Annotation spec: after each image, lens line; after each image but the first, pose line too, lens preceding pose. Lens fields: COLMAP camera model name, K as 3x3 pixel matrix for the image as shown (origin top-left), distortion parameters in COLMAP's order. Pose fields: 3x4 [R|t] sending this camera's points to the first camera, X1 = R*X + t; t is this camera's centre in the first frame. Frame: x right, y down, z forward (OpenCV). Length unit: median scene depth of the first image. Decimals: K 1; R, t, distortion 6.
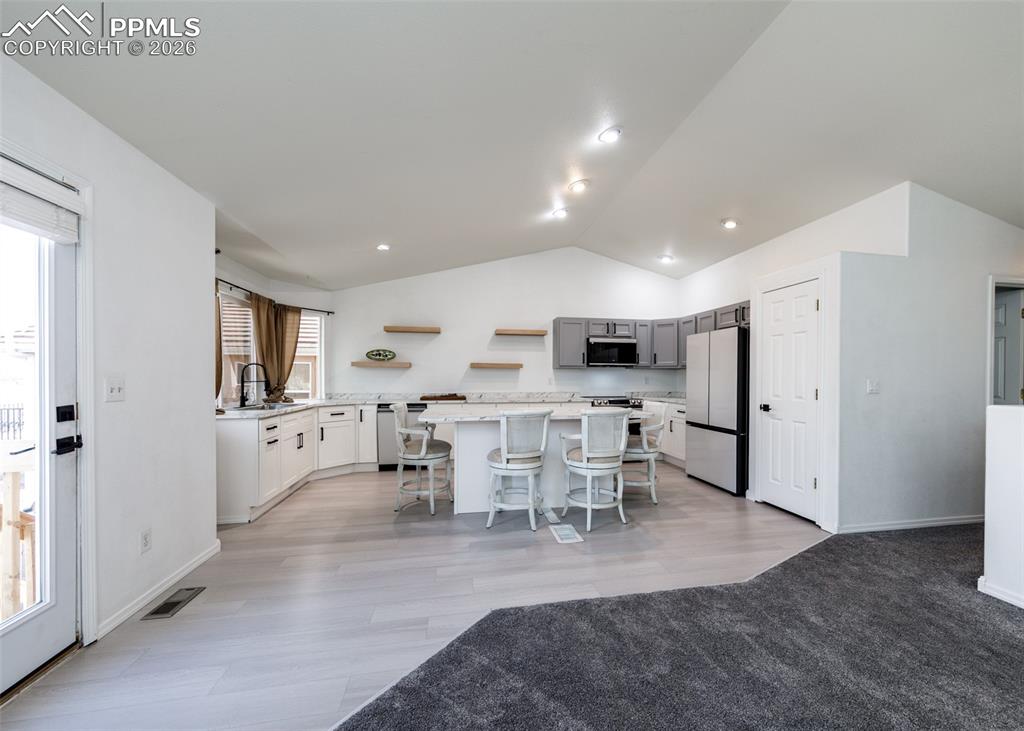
lens RADIAL K [[395.7, 0, 525.2], [0, 395.7, 380.3], [0, 0, 1]] dist [0.001547, 0.000139]
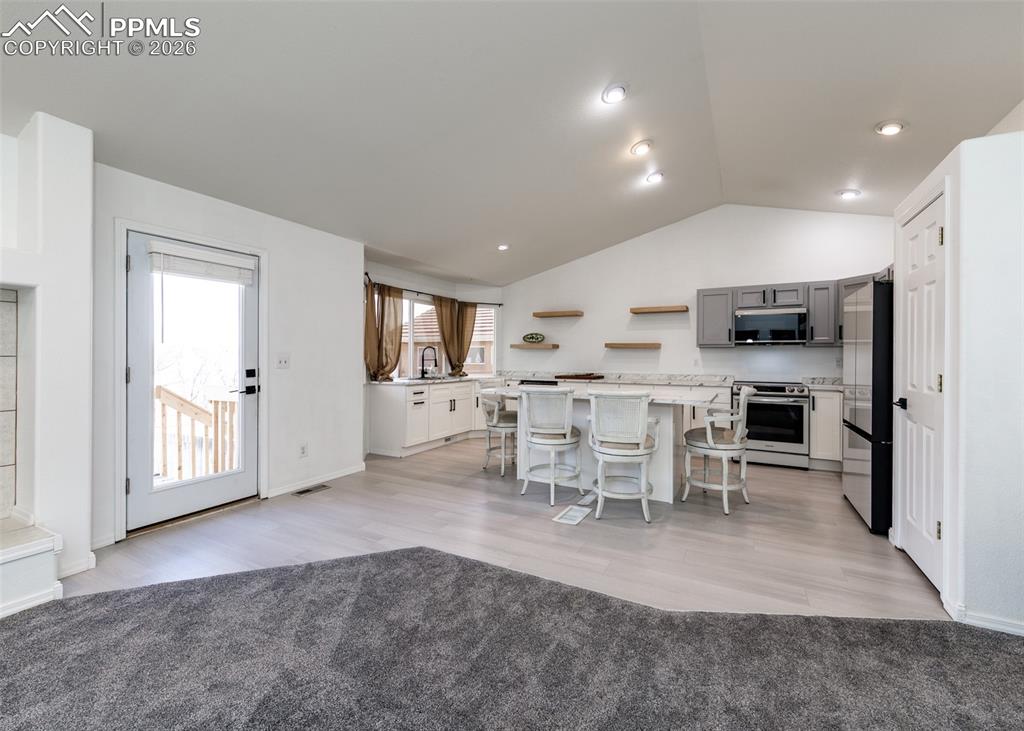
lens RADIAL K [[403.2, 0, 548.8], [0, 403.2, 355.4], [0, 0, 1]] dist [0.001964, -0.000198]
pose [[0.806385, -0.002082, -0.591388, 0.429531], [-0.008833, 0.999840, -0.015564, 0.004977], [0.591326, 0.017774, 0.806237, 0.099509]]
